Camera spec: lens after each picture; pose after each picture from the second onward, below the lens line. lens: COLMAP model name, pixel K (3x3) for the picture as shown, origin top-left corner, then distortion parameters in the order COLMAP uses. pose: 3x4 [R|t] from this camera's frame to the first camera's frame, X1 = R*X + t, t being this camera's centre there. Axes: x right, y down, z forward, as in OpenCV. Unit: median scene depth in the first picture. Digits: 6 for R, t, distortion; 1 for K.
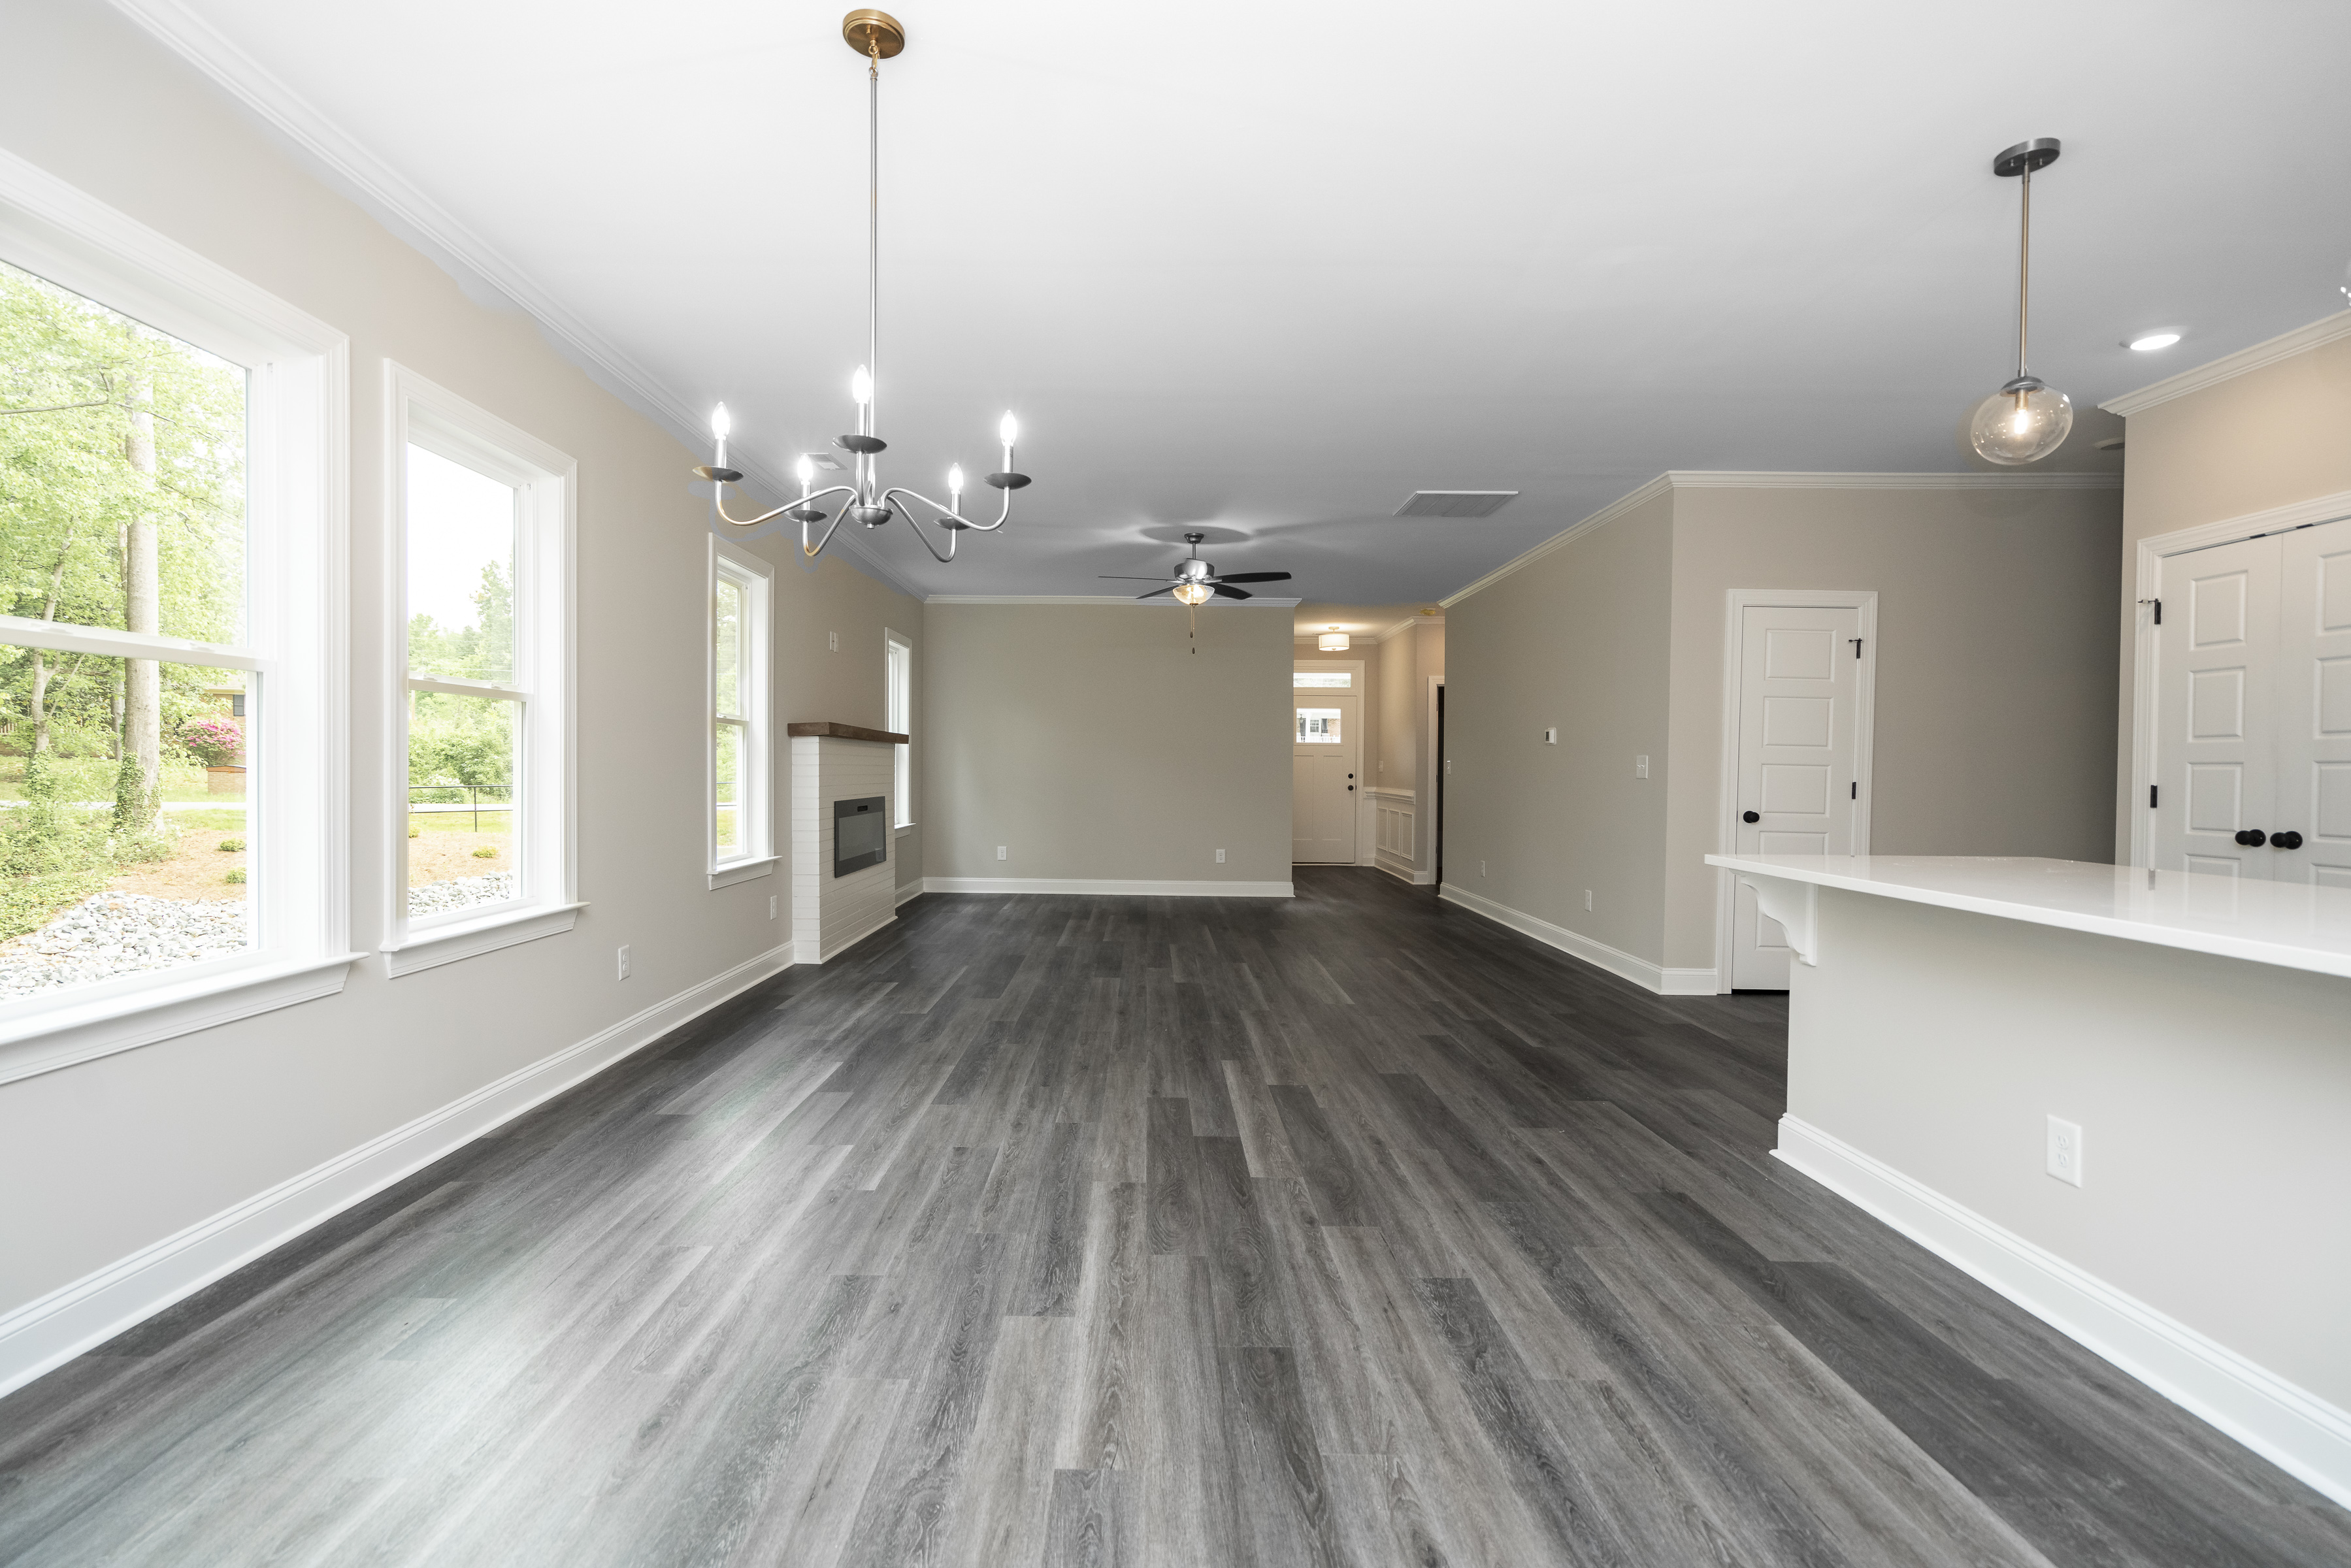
lens RADIAL K [[1075.5, 0, 1128.0], [0, 1075.5, 788.7], [0, 0, 1]] dist [0.000125, 0.001270]
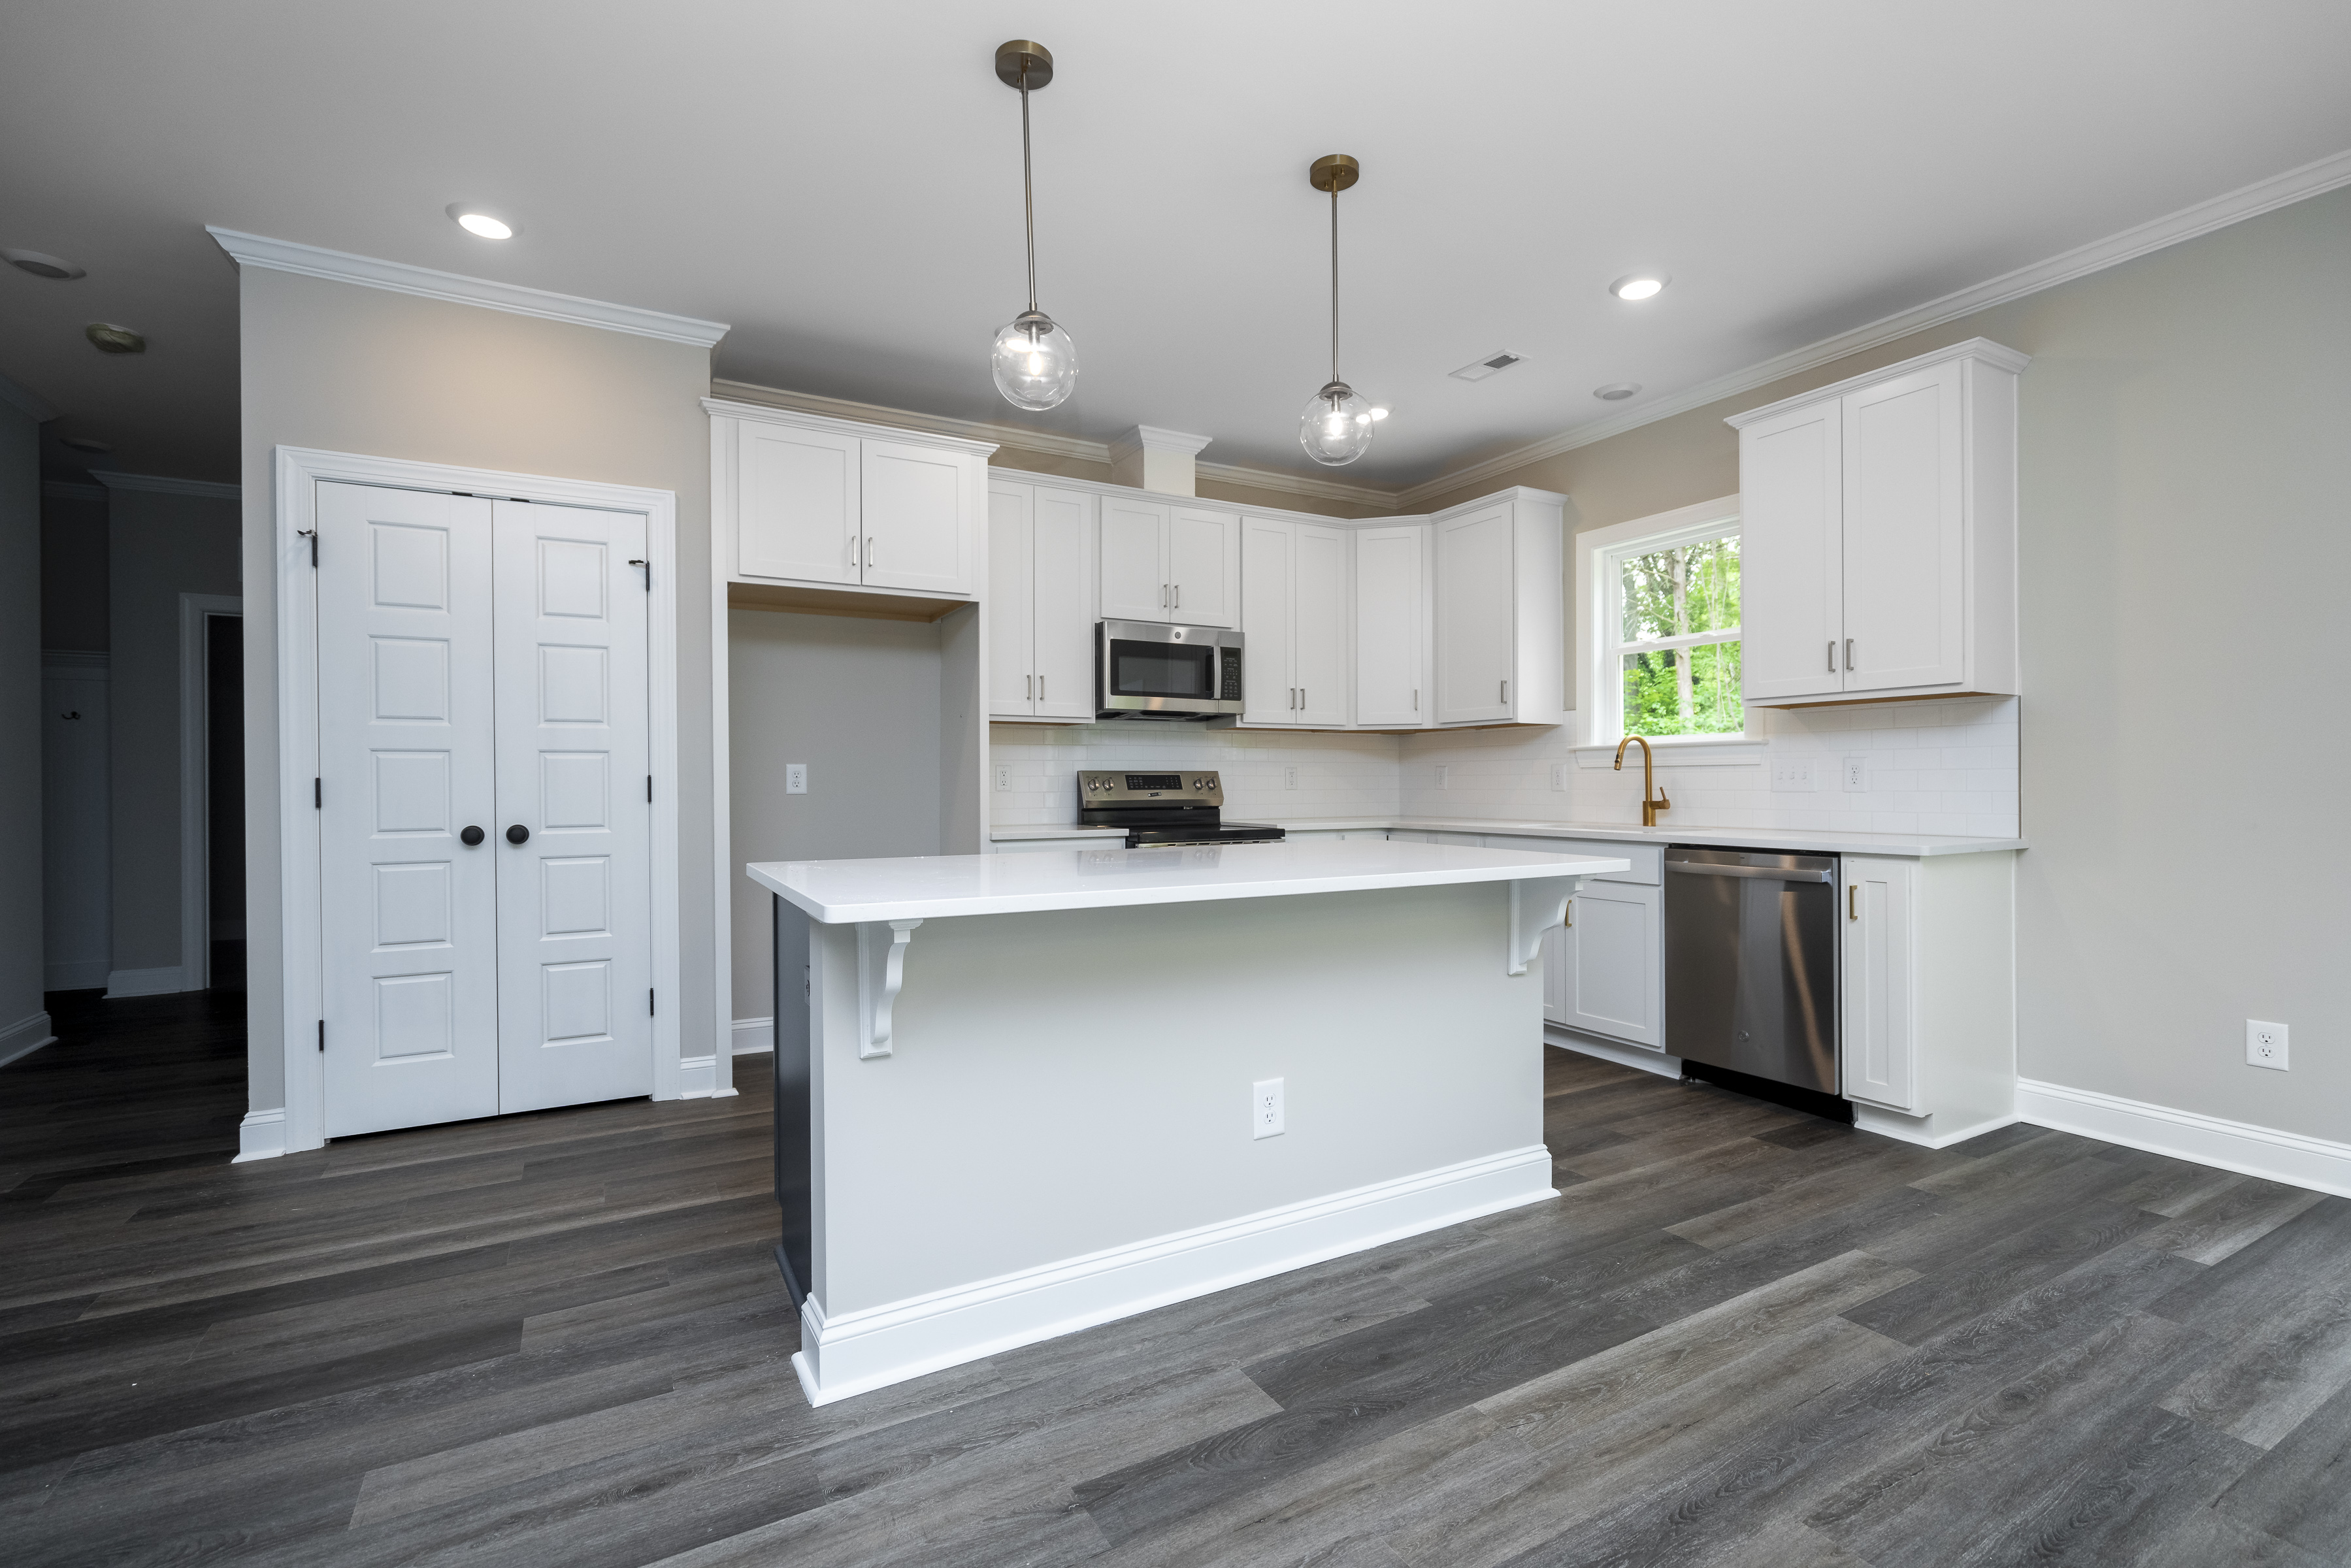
lens RADIAL K [[1044.3, 0, 1176.1], [0, 1044.3, 786.7], [0, 0, 1]] dist [-0.002773, 0.000182]
pose [[-0.504141, -0.011061, 0.863551, 0.015968], [0.015863, 0.999631, 0.022065, -0.005396], [-0.863476, 0.024822, -0.503779, 1.139708]]
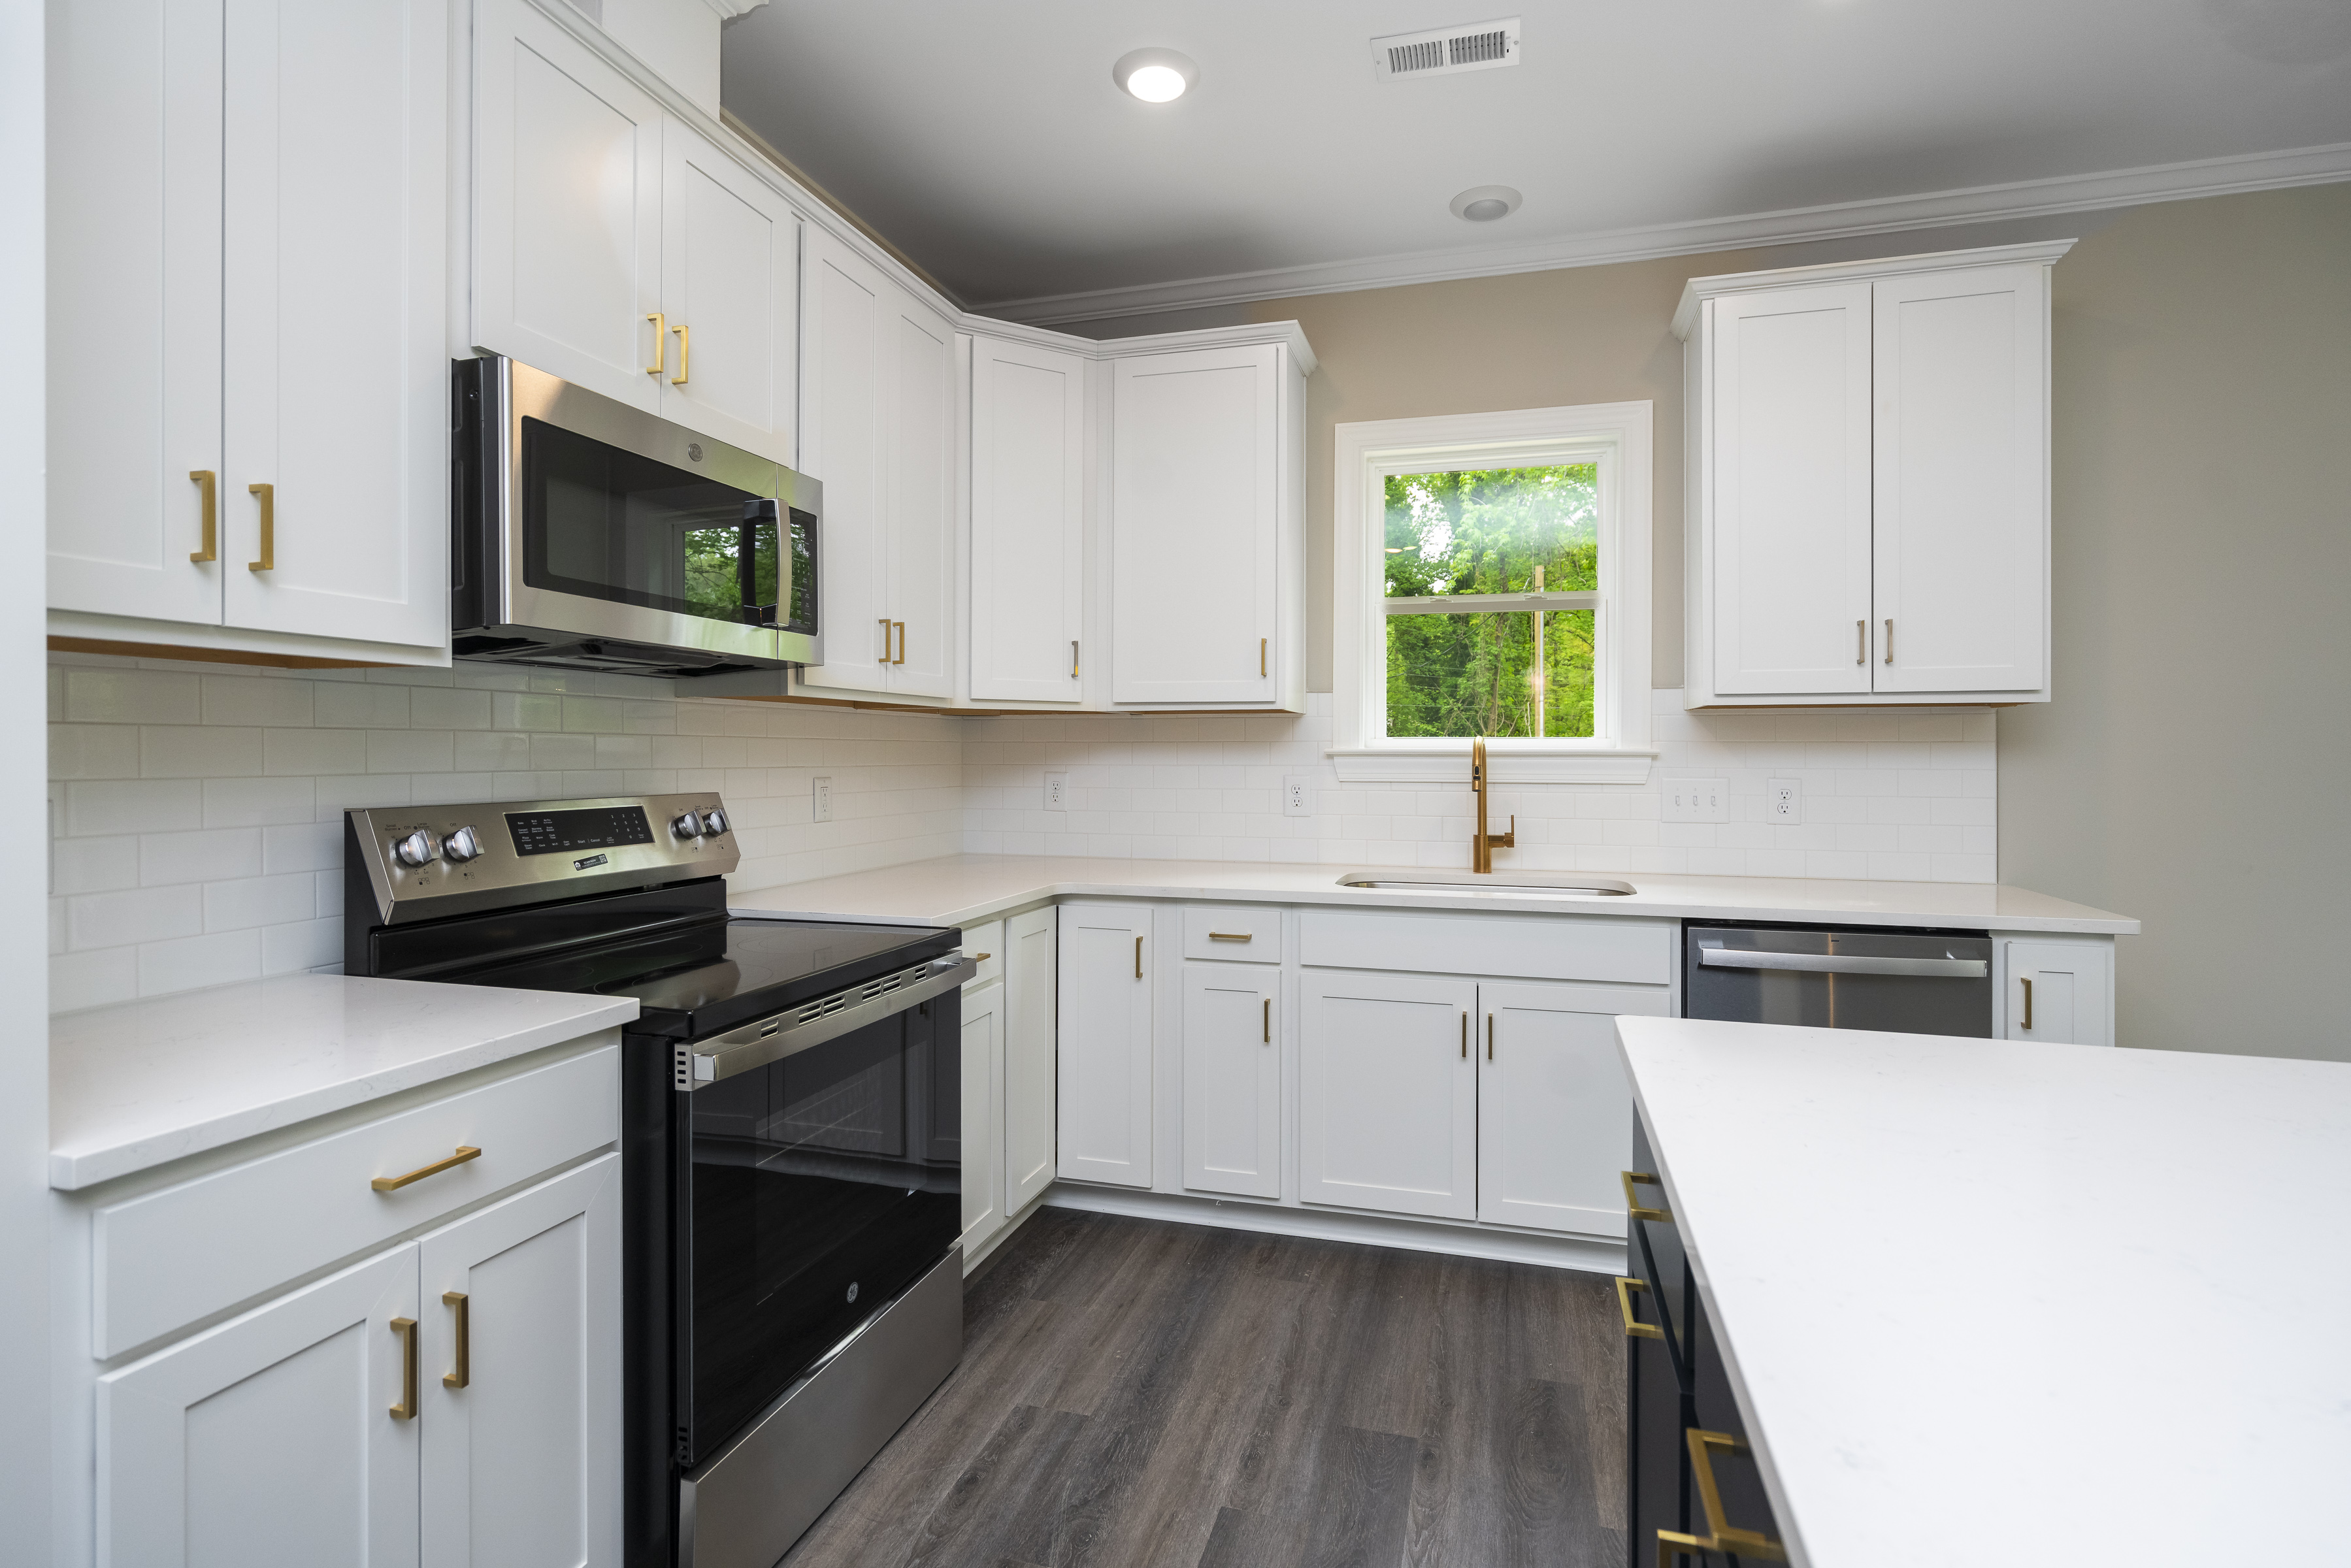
lens RADIAL K [[1069.1, 0, 1195.6], [0, 1069.1, 754.5], [0, 0, 1]] dist [-0.009744, 0.000168]
pose [[-0.966400, -0.010975, 0.256810, 0.897473], [-0.005797, 0.999765, 0.020913, -0.036175], [-0.256979, 0.018721, -0.966236, 0.876234]]
